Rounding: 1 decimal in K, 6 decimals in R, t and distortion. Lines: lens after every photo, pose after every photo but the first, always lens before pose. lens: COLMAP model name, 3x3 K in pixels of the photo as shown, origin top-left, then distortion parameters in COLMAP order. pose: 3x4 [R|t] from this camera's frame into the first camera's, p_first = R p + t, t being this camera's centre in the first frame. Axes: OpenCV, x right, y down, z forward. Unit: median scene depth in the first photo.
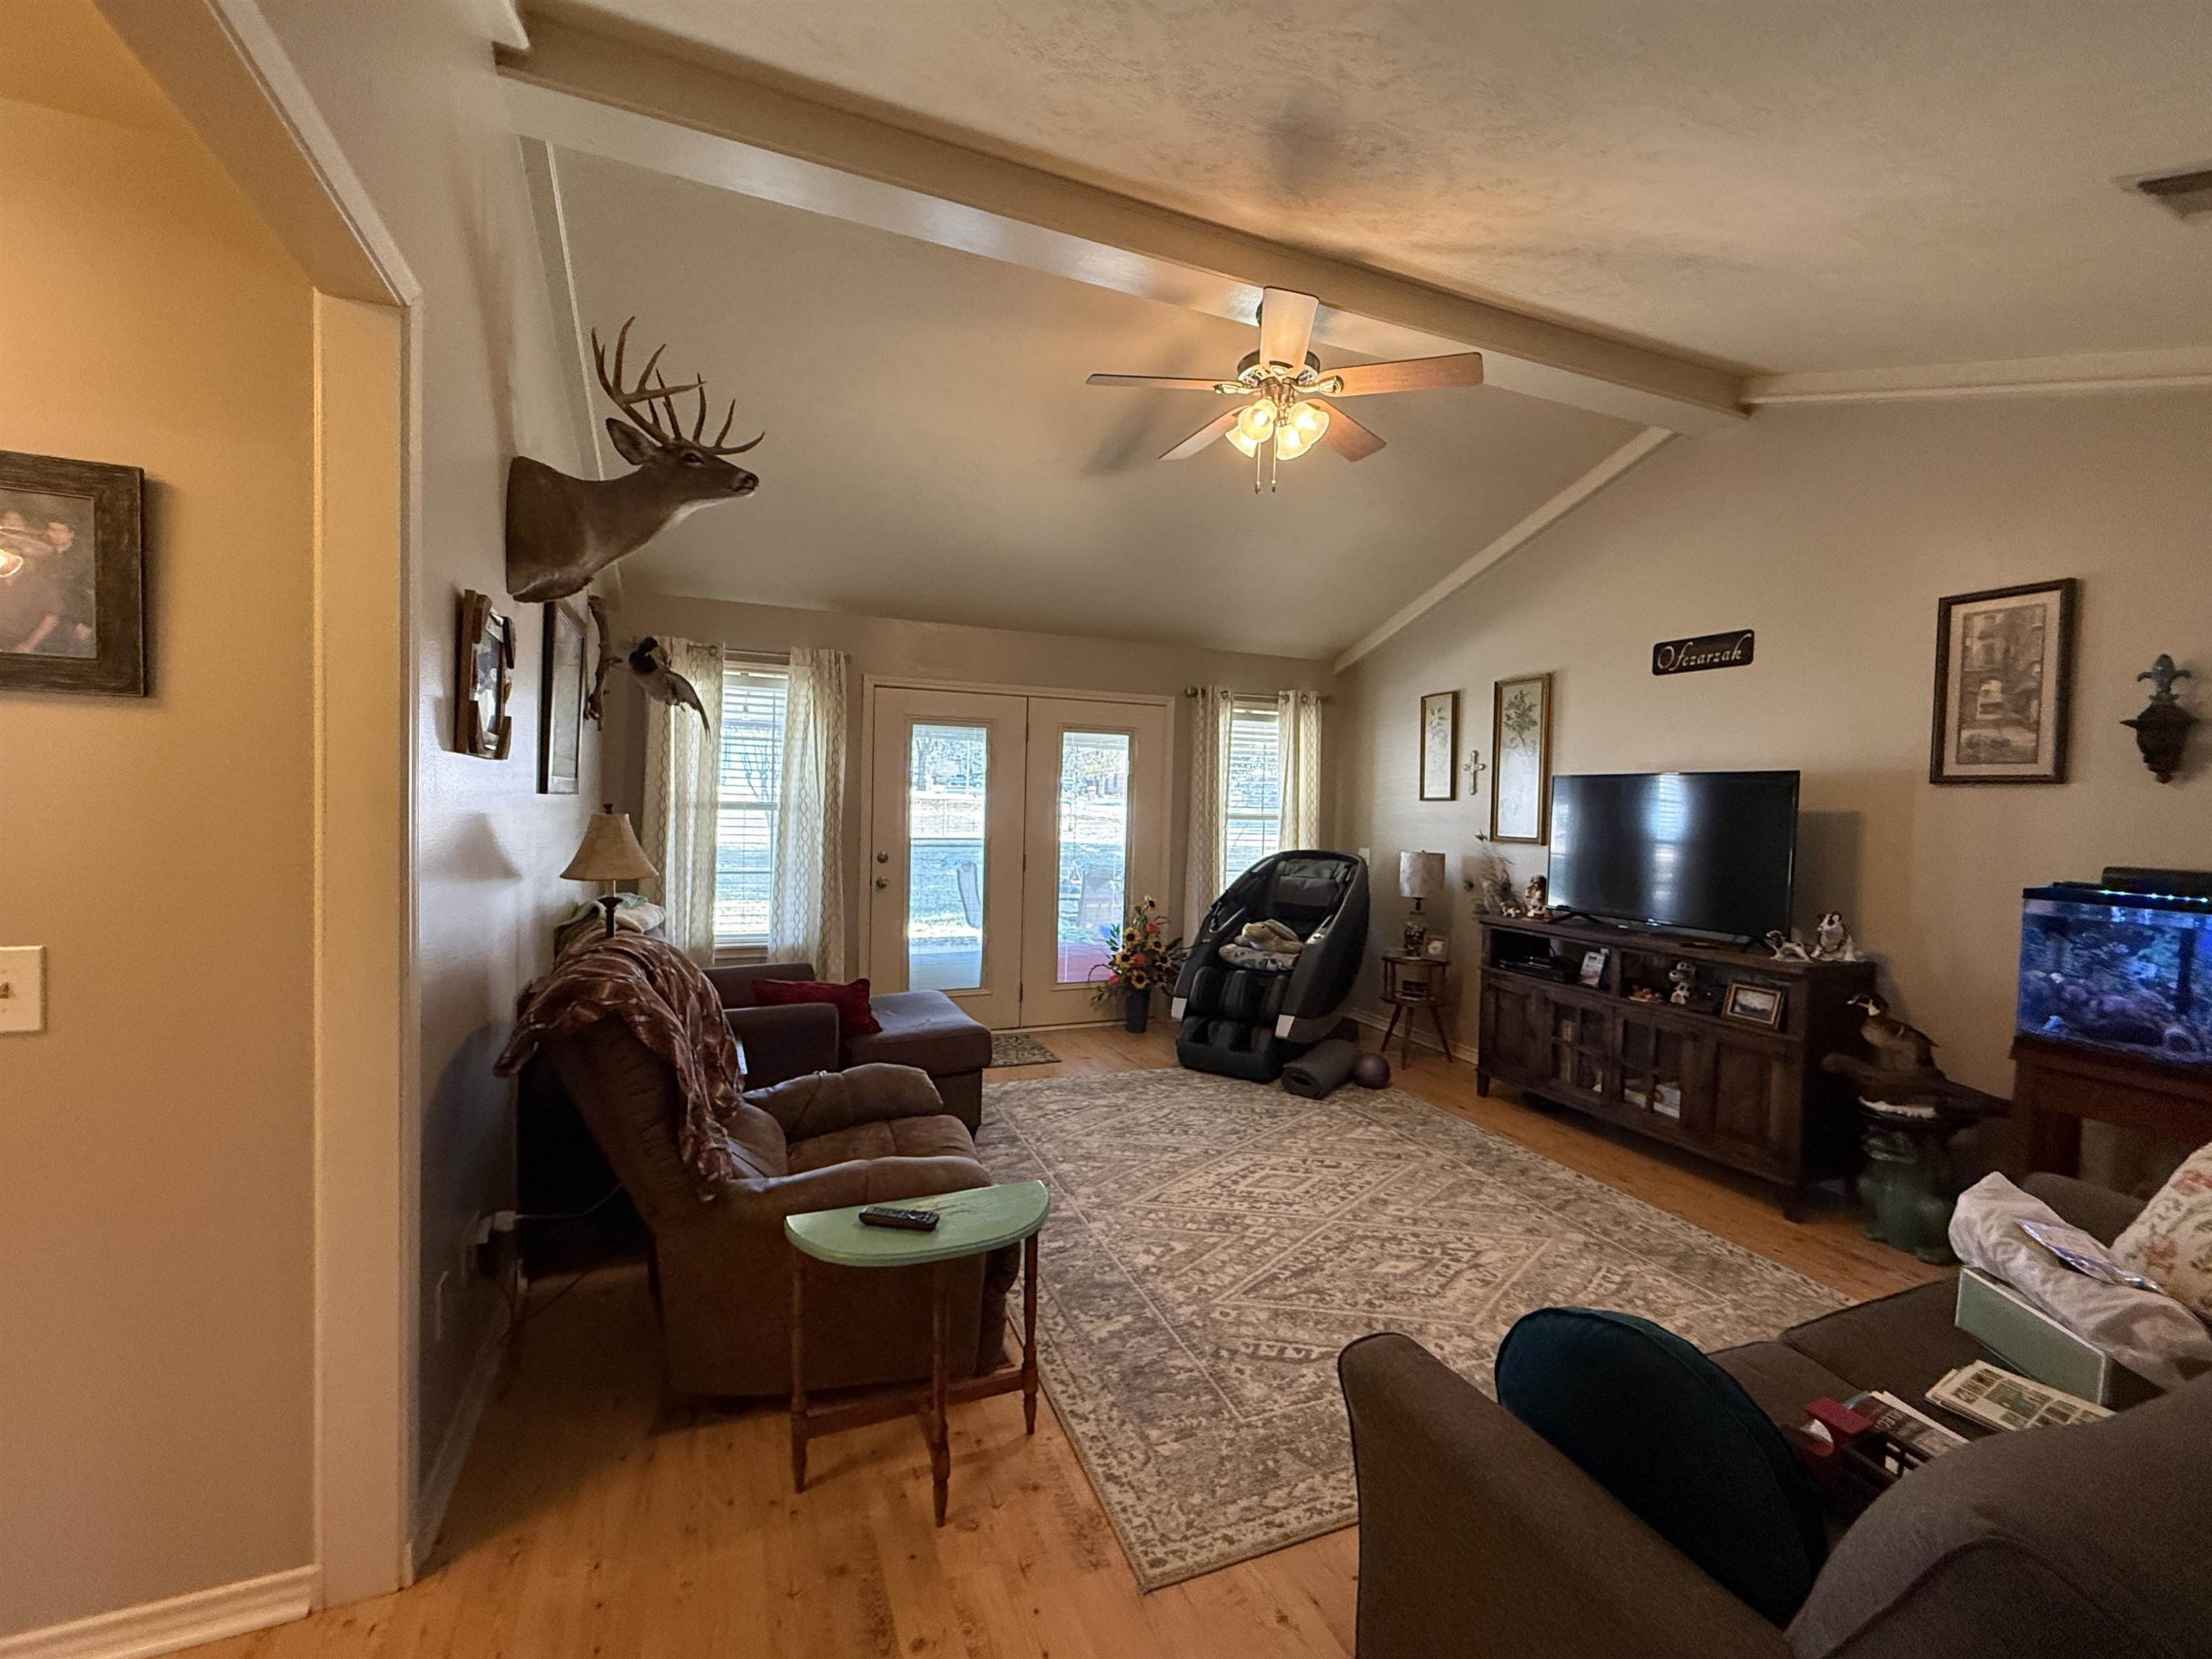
lens RADIAL K [[942.2, 0, 1107.4], [0, 942.2, 821.2], [0, 0, 1]] dist [0.000205, 0.000223]
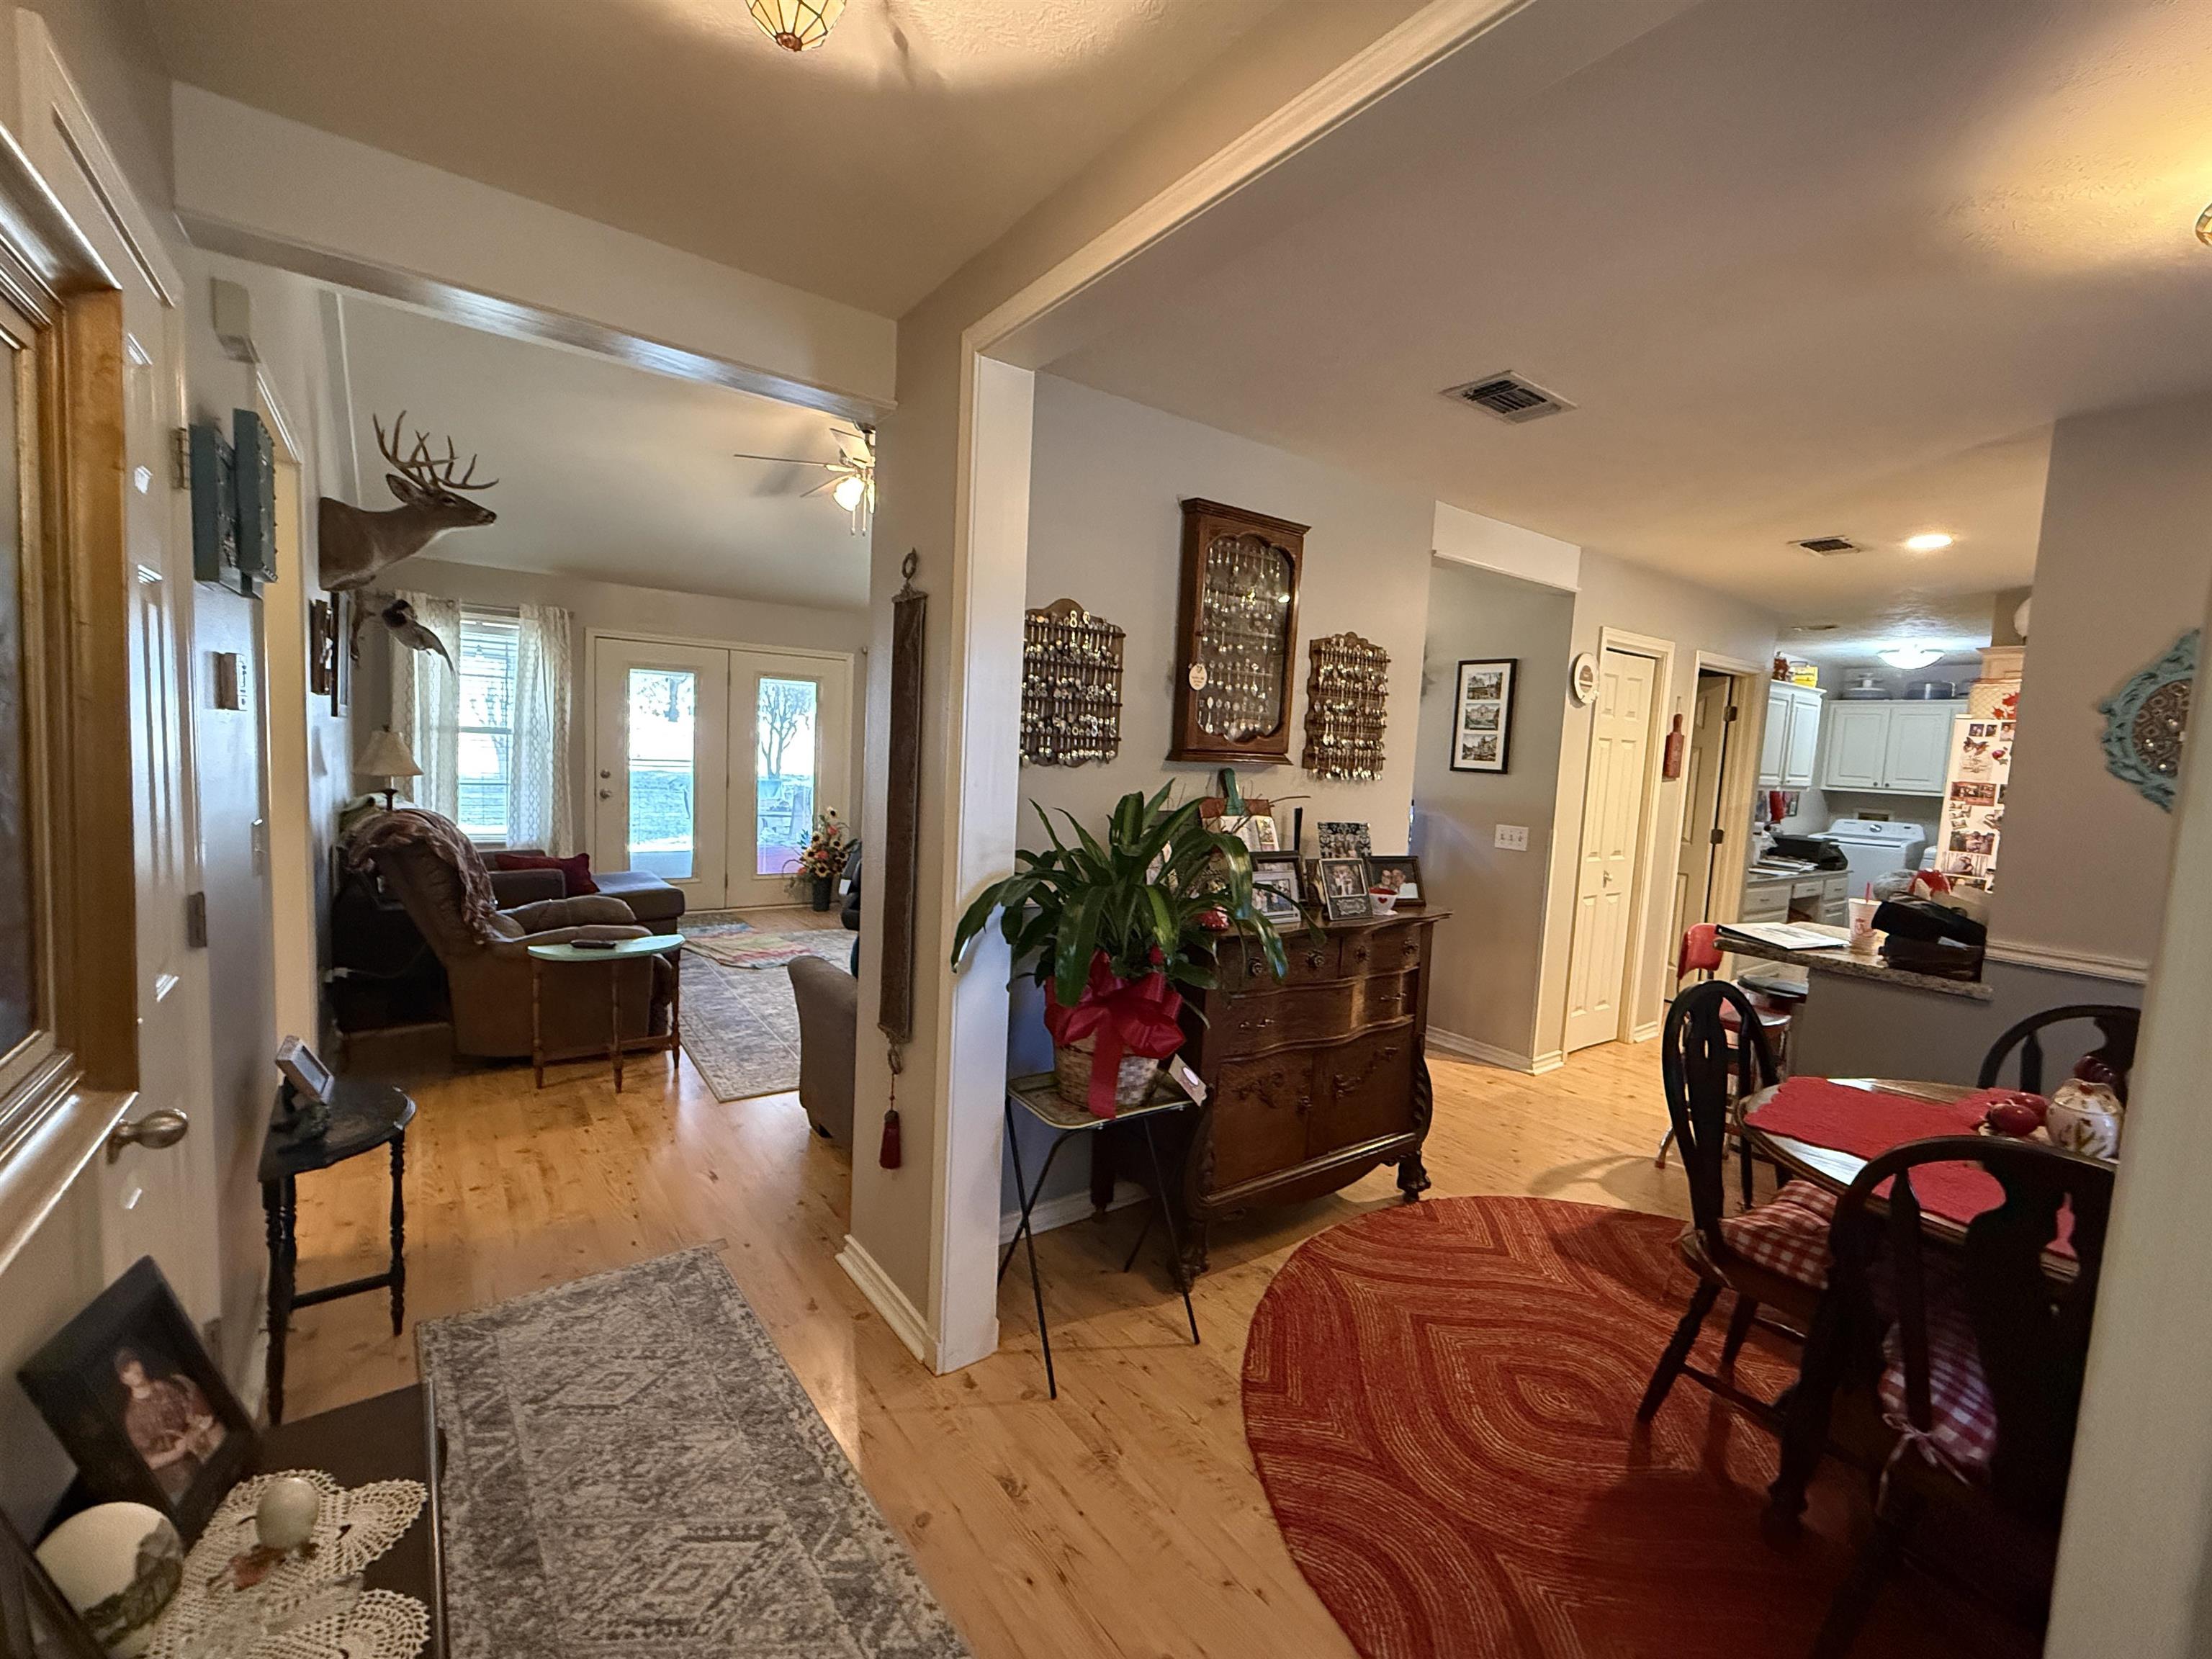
lens RADIAL K [[942.2, 0, 1107.7], [0, 942.2, 824.0], [0, 0, 1]] dist [0.000205, 0.000223]
pose [[0.973214, 0.001278, 0.229898, 0.194938], [-0.016800, 0.997707, 0.065569, 0.017316], [-0.229287, -0.067675, 0.971003, -0.595925]]
